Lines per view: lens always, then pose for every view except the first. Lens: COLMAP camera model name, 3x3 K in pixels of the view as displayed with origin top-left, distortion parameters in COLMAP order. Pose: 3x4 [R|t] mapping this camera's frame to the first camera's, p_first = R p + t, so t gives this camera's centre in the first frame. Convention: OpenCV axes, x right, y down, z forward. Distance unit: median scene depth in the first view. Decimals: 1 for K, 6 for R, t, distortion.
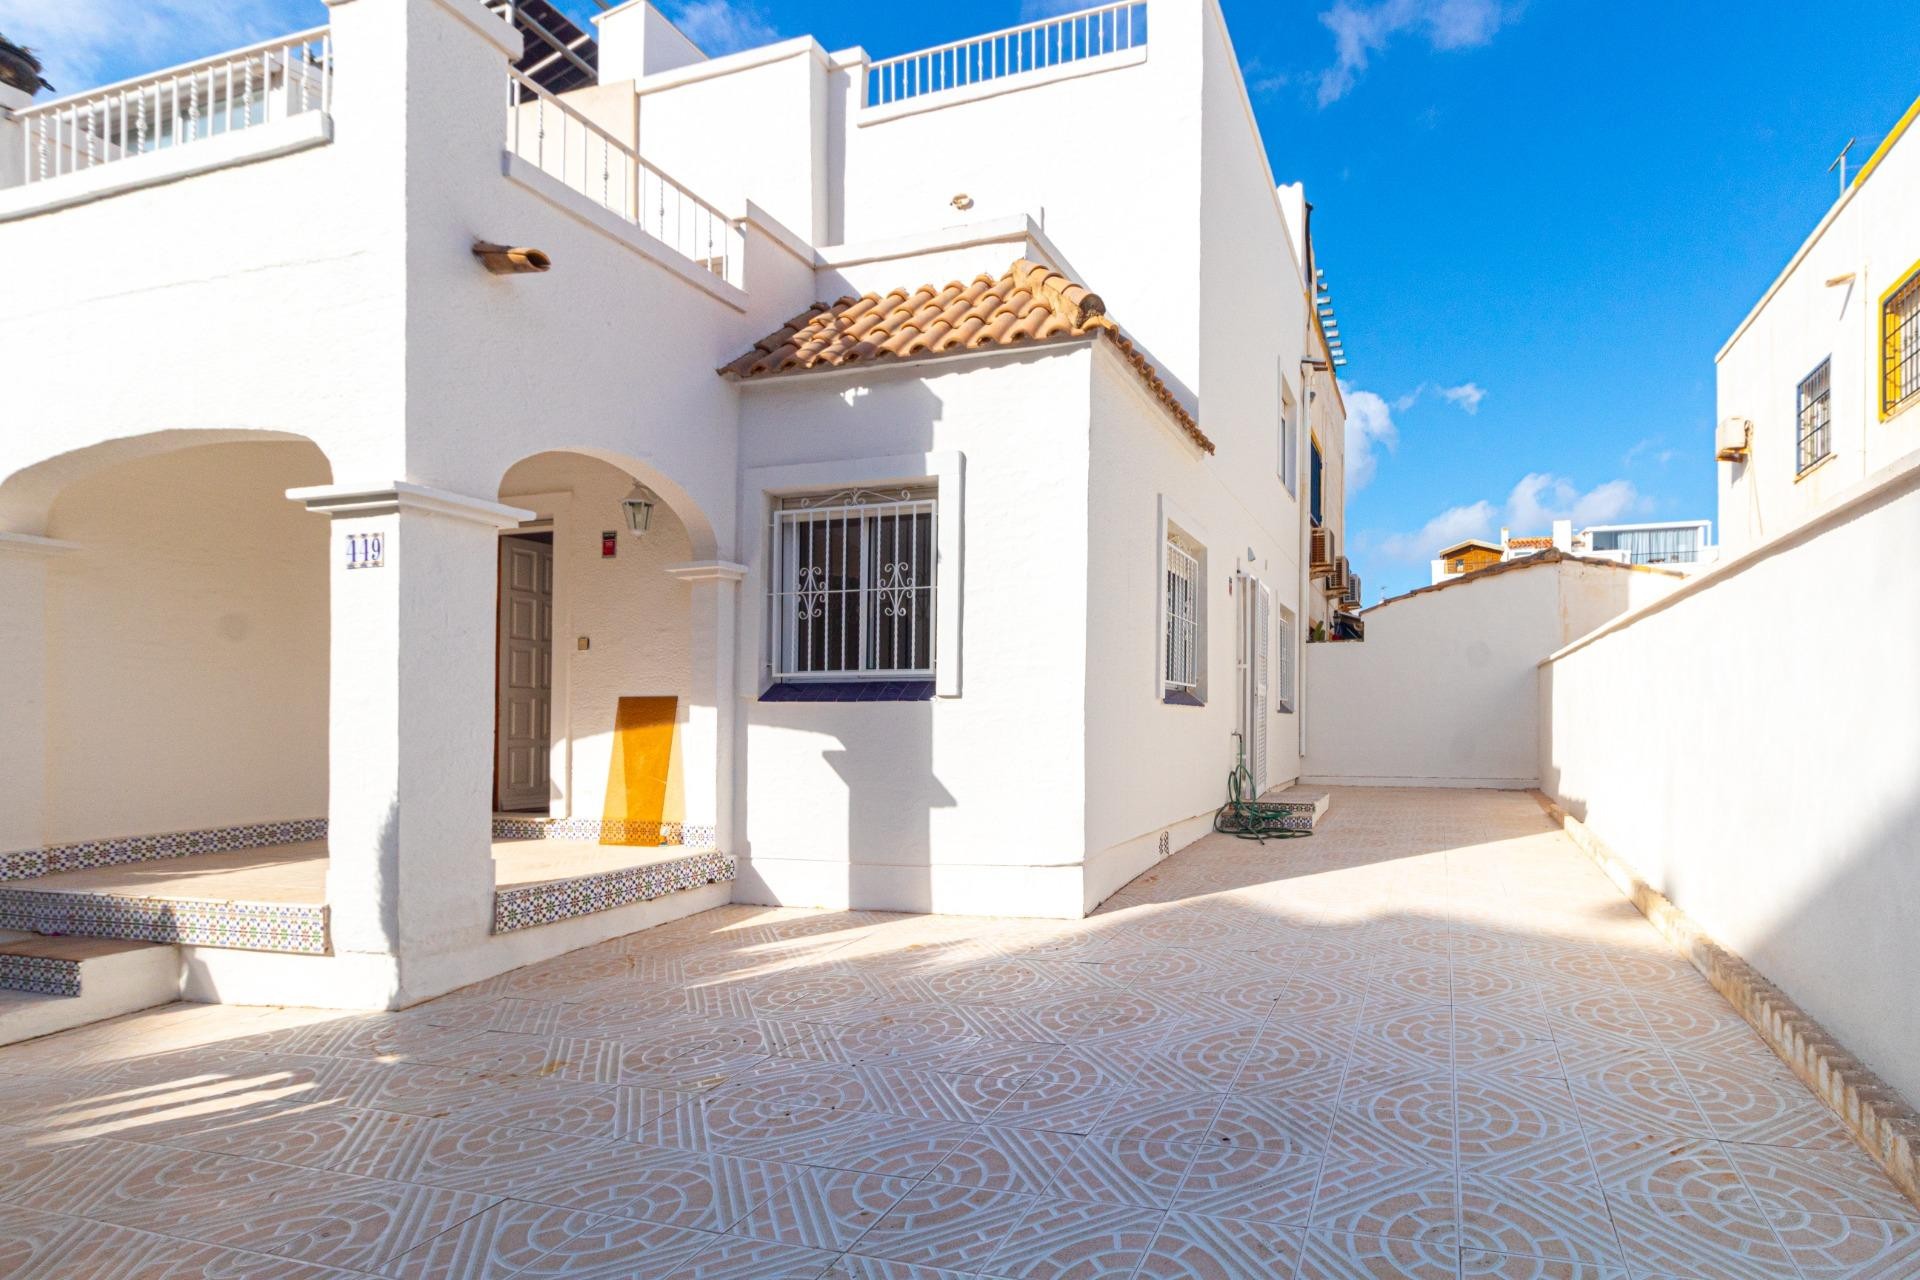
lens RADIAL K [[906.5, 0, 1145.1], [0, 906.5, 705.9], [0, 0, 1]] dist [0.004468, -0.000504]
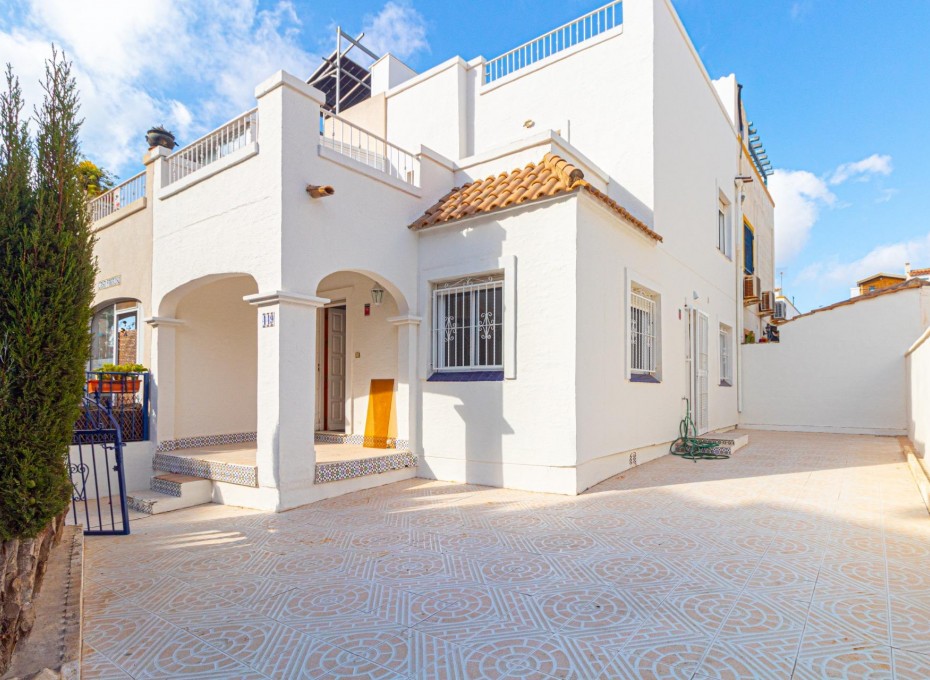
lens RADIAL K [[501.8, 0, 499.2], [0, 501.8, 374.9], [0, 0, 1]] dist [0.004692, -0.000022]
pose [[0.946782, -0.007674, -0.321785, 0.110537], [0.003508, 0.999902, -0.013524, -0.003688], [0.321857, 0.011676, 0.946716, -0.046386]]
